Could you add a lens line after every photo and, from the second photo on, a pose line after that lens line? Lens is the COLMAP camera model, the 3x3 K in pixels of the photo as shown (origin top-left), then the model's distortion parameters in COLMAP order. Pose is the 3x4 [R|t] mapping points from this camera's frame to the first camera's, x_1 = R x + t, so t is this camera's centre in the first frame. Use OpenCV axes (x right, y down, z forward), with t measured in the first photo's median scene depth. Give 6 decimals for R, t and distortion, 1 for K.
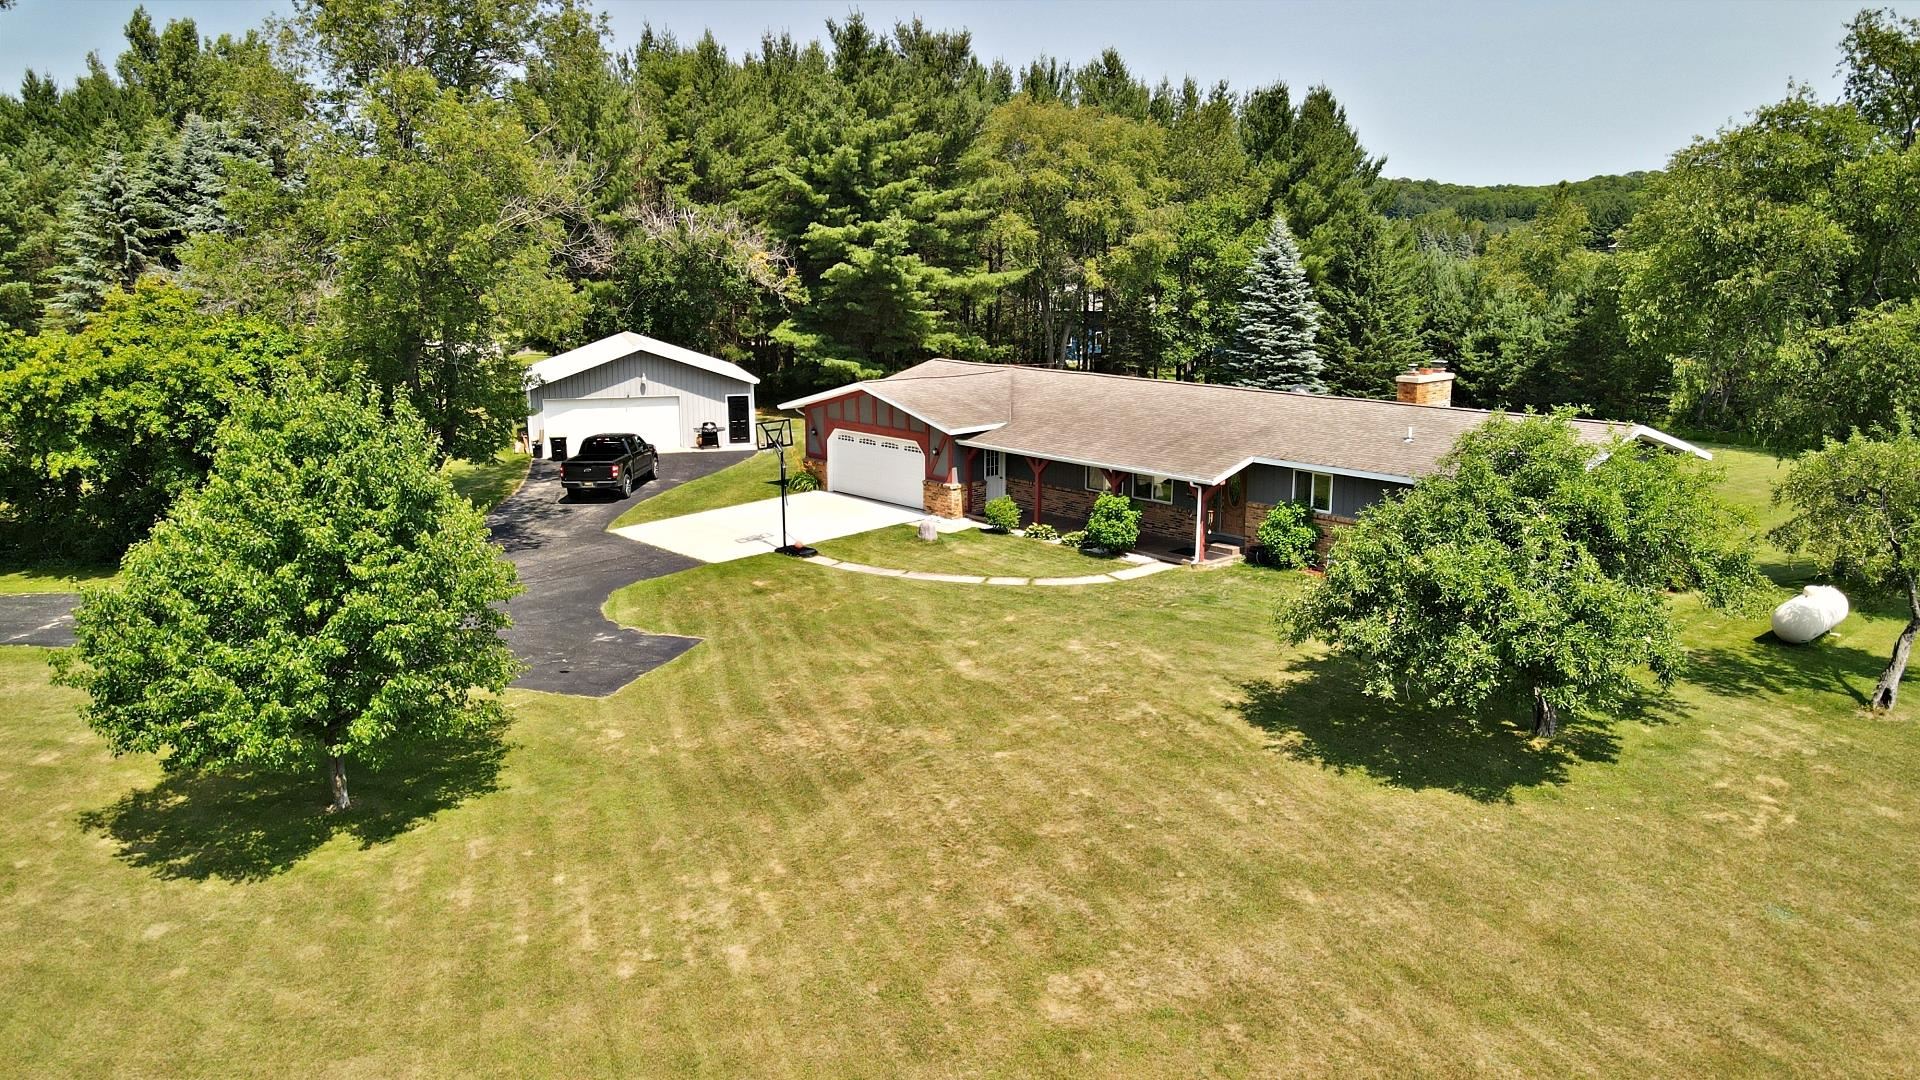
lens RADIAL K [[1426.6, 0, 960.0], [0, 1426.6, 540.0], [0, 0, 1]] dist [-0.009694, 0.057277]
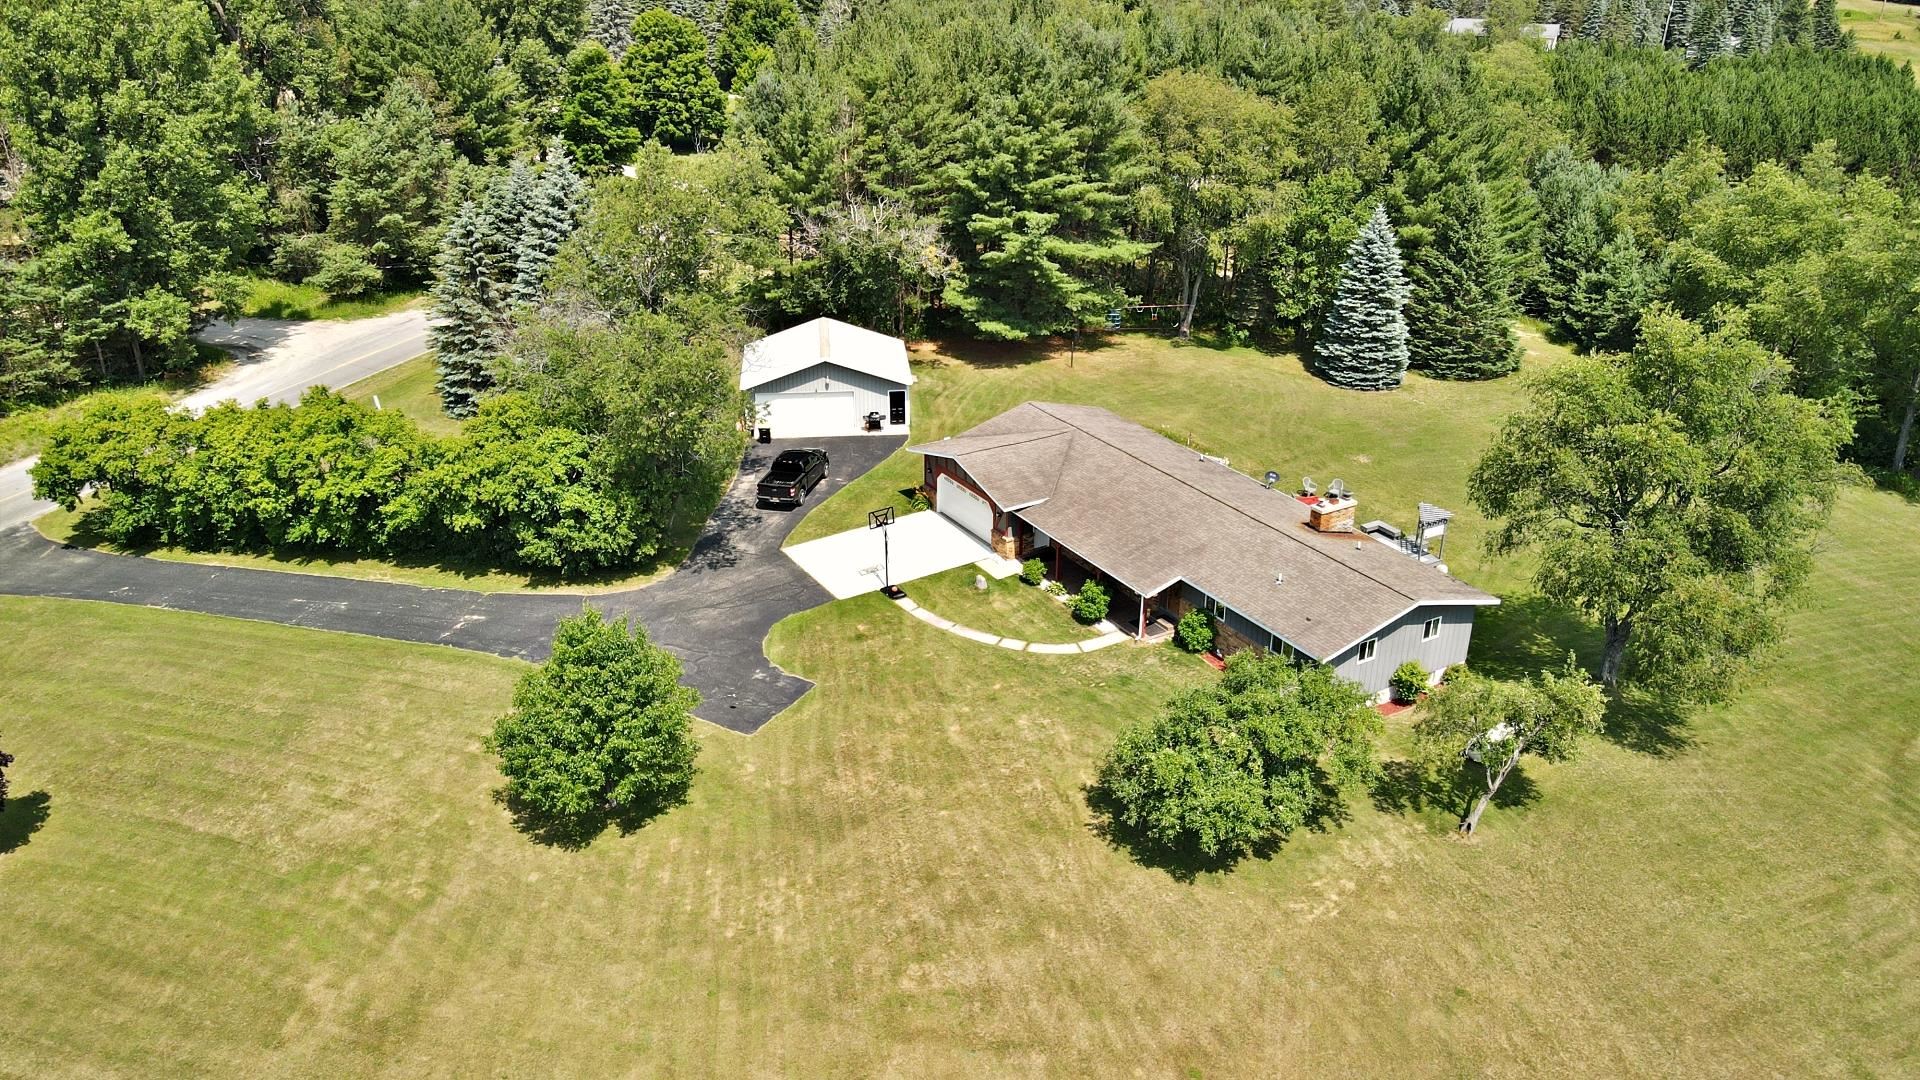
lens RADIAL K [[1426.6, 0, 960.0], [0, 1426.6, 540.0], [0, 0, 1]] dist [-0.009694, 0.057277]
pose [[0.981536, 0.083609, -0.172037, 0.207100], [-0.045561, 0.975715, 0.214251, -0.363784], [0.185772, -0.202457, 0.961509, -0.437805]]
